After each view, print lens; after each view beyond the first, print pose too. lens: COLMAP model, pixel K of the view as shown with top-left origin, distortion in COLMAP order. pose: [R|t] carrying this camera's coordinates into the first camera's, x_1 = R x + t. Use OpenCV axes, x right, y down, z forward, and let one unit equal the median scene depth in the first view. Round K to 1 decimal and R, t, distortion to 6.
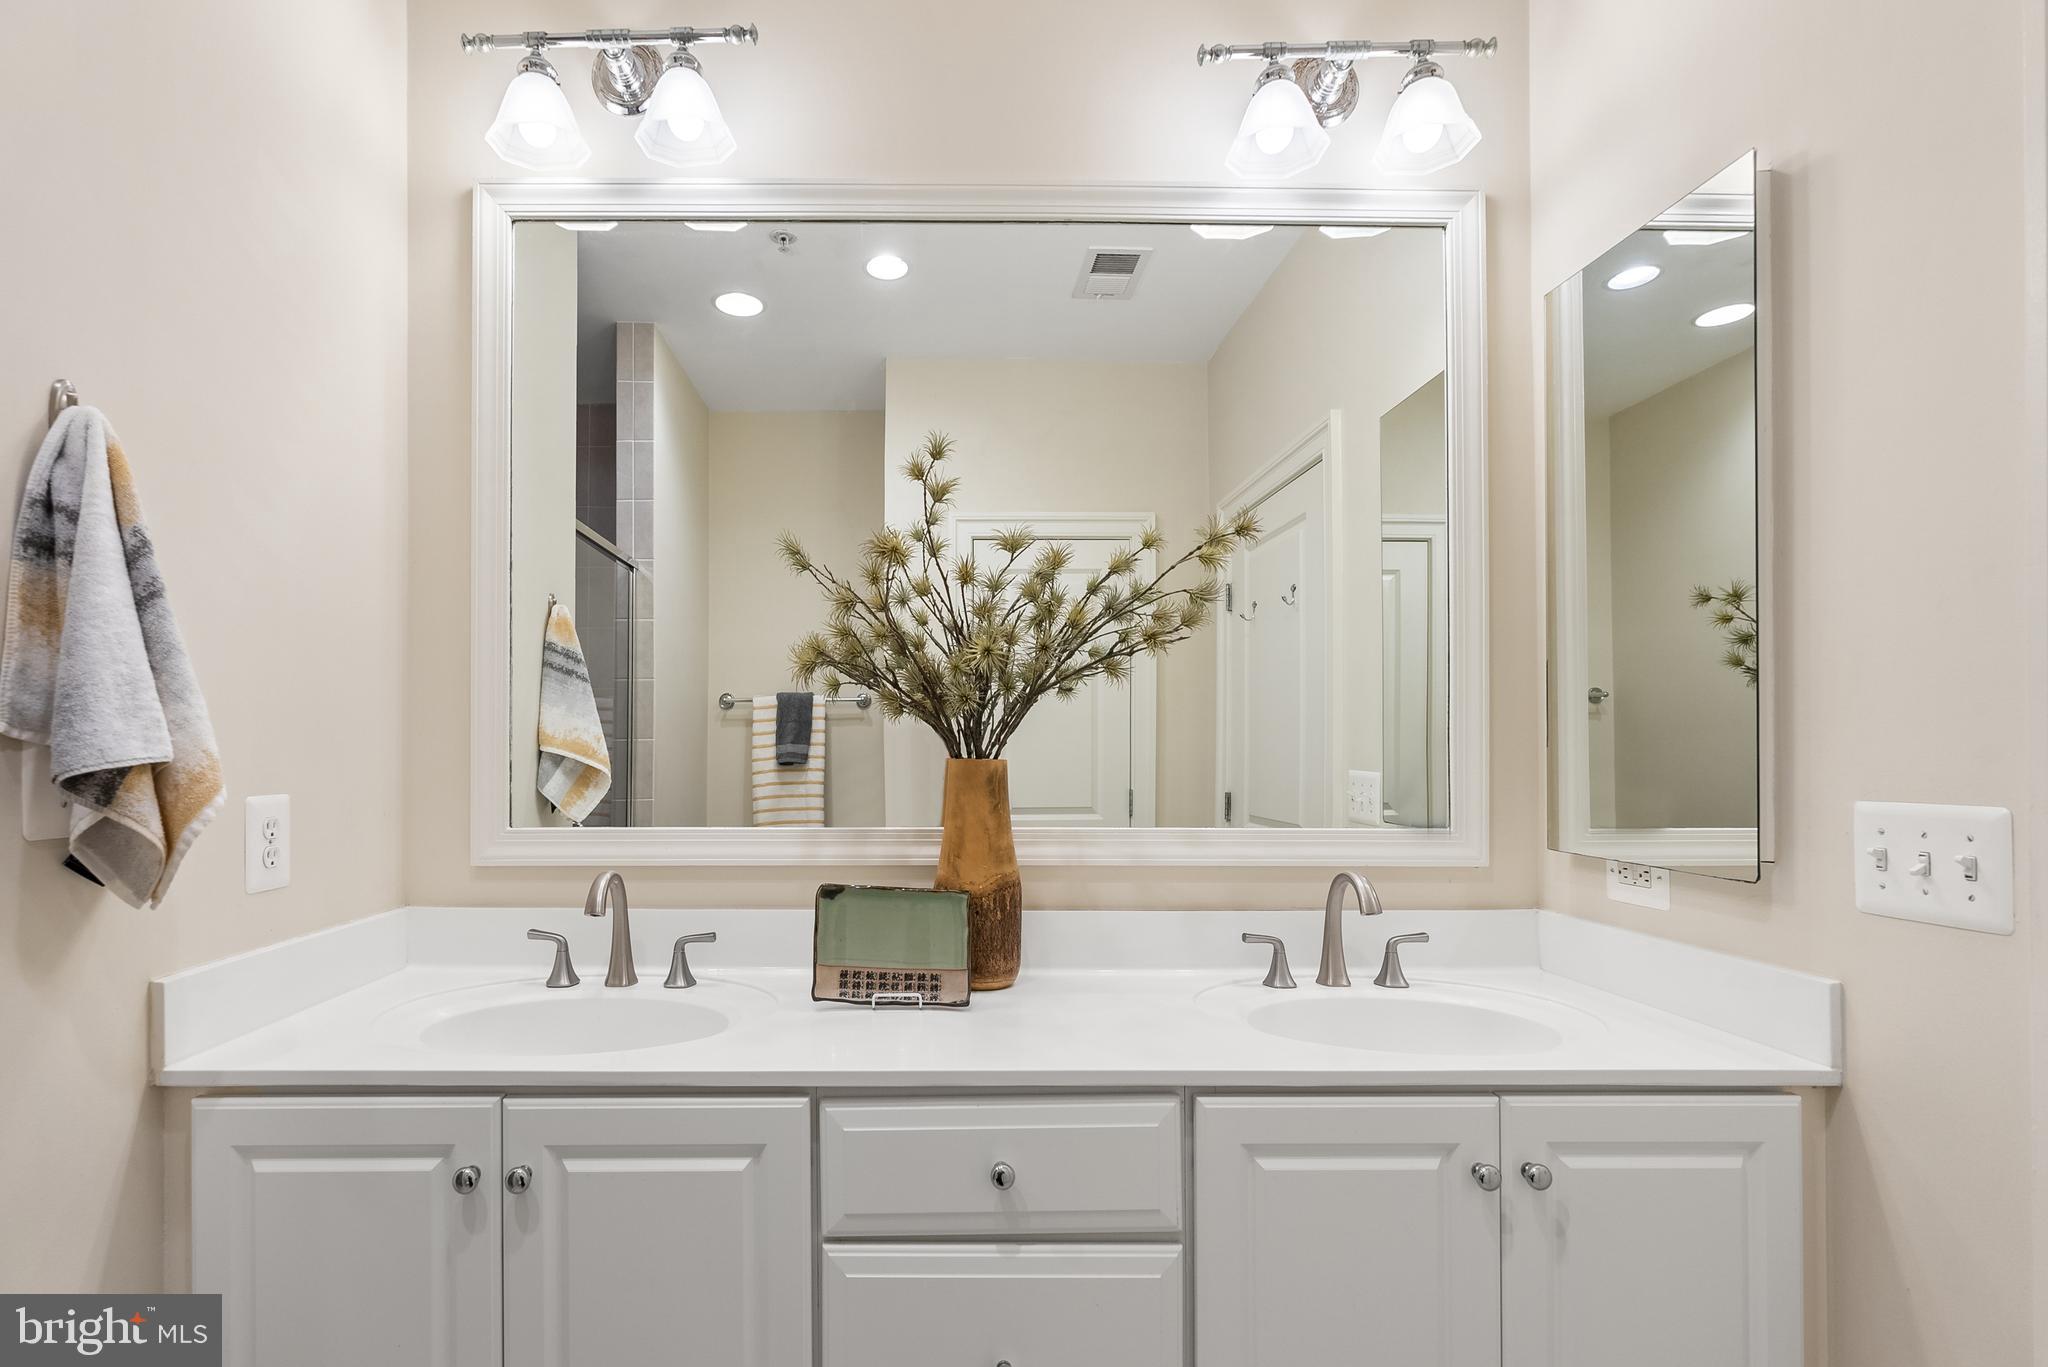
lens RADIAL K [[969.6, 0, 977.8], [0, 969.6, 755.6], [0, 0, 1]] dist [-0.001114, 0.000441]
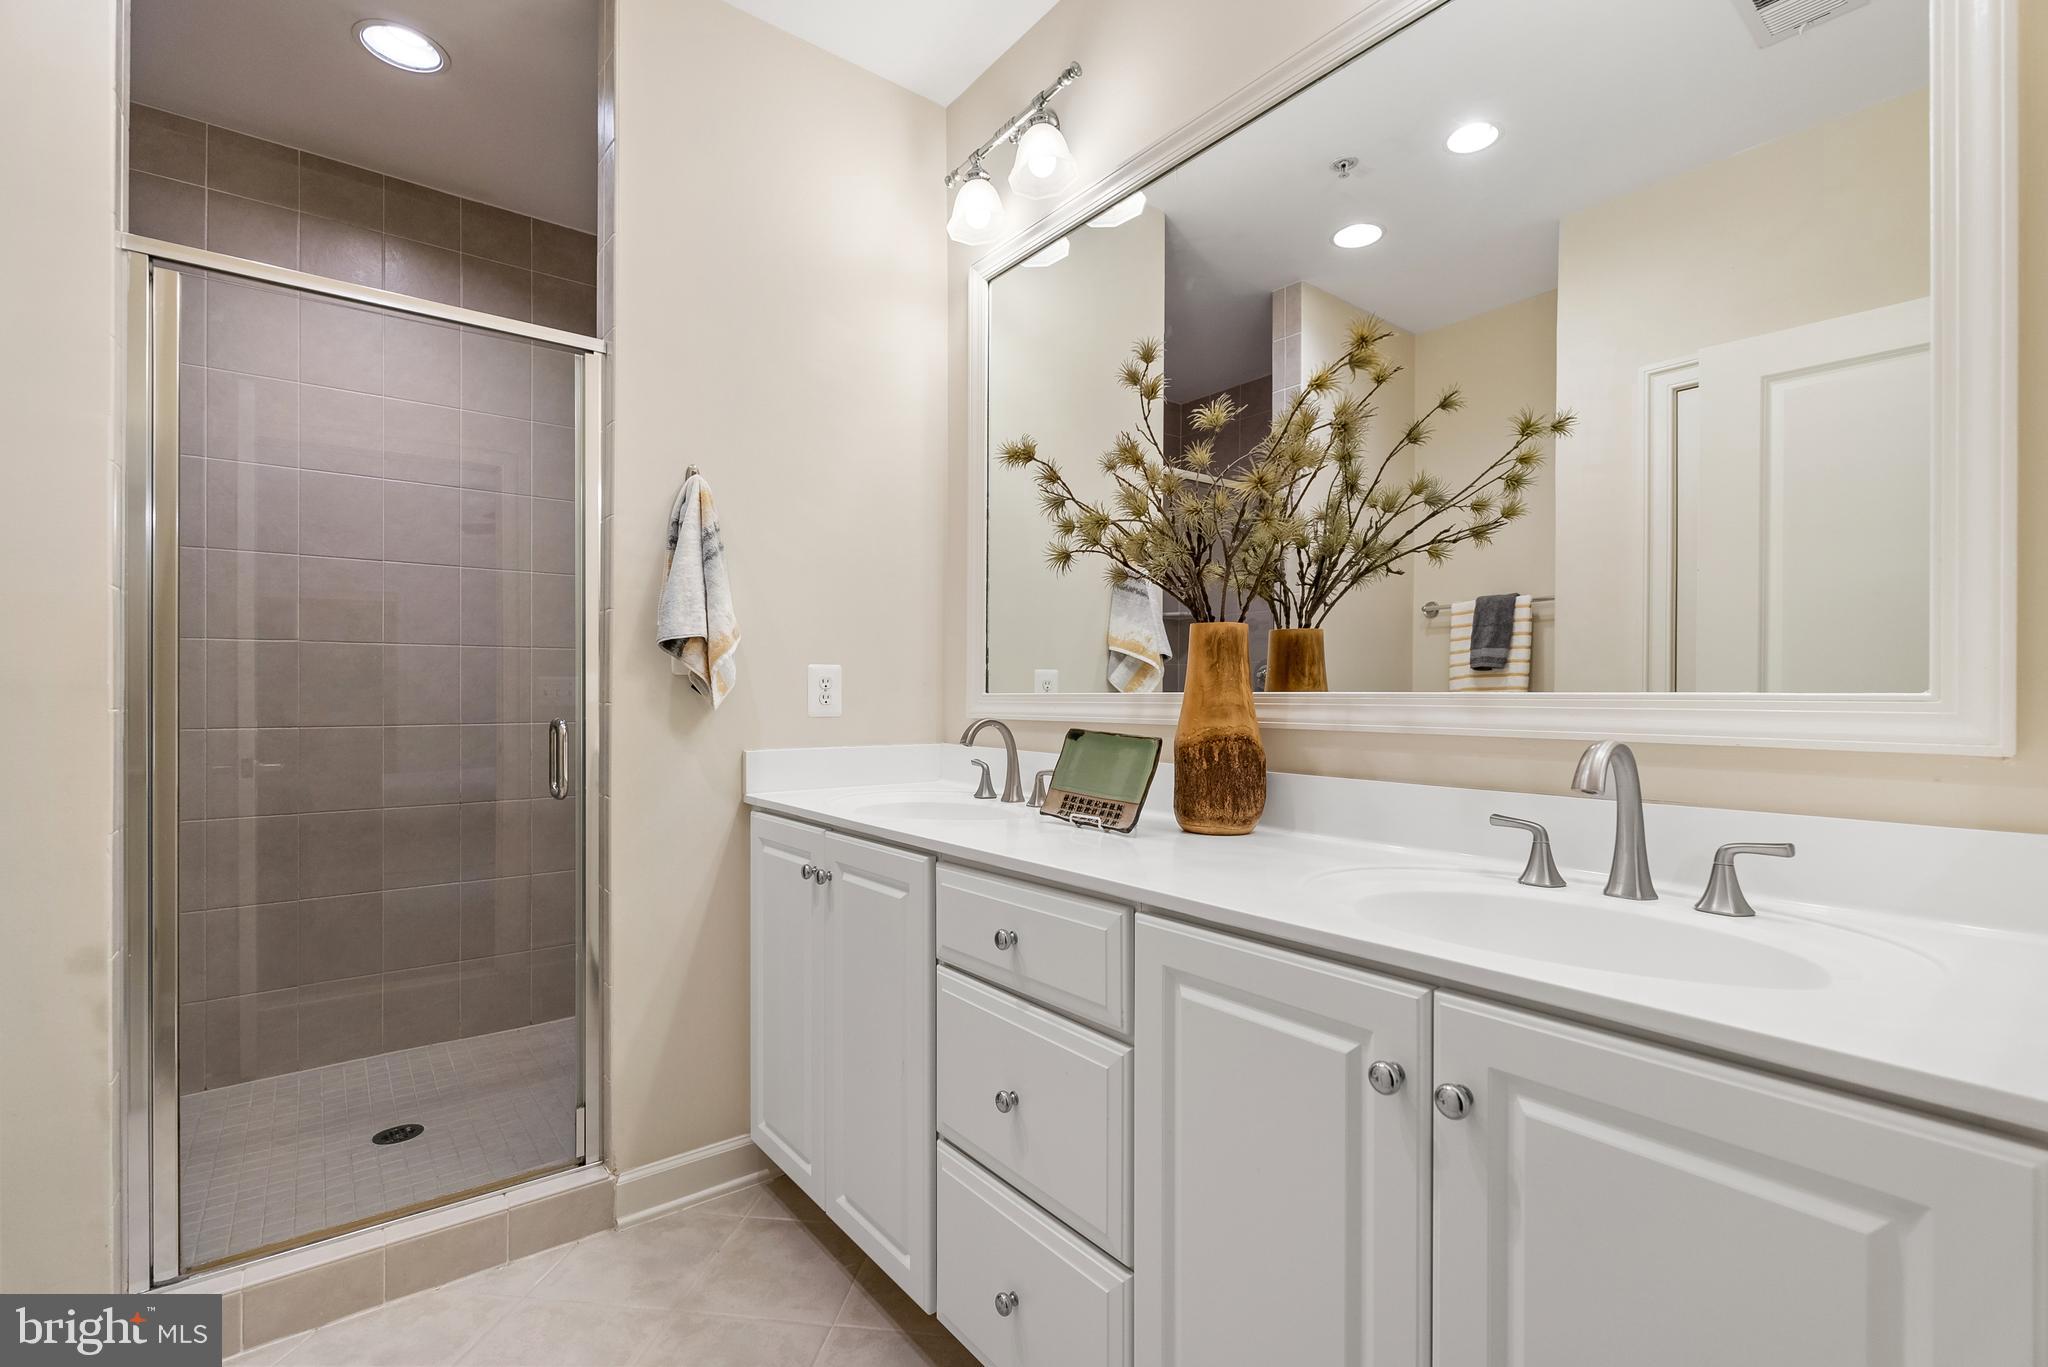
lens RADIAL K [[916.0, 0, 1024.6], [0, 916.0, 692.9], [0, 0, 1]] dist [0.000528, -0.000545]
pose [[0.598980, -0.007208, -0.800732, 0.652695], [0.008595, 0.999960, -0.002572, 0.076954], [0.800718, -0.005342, 0.599017, 0.205235]]
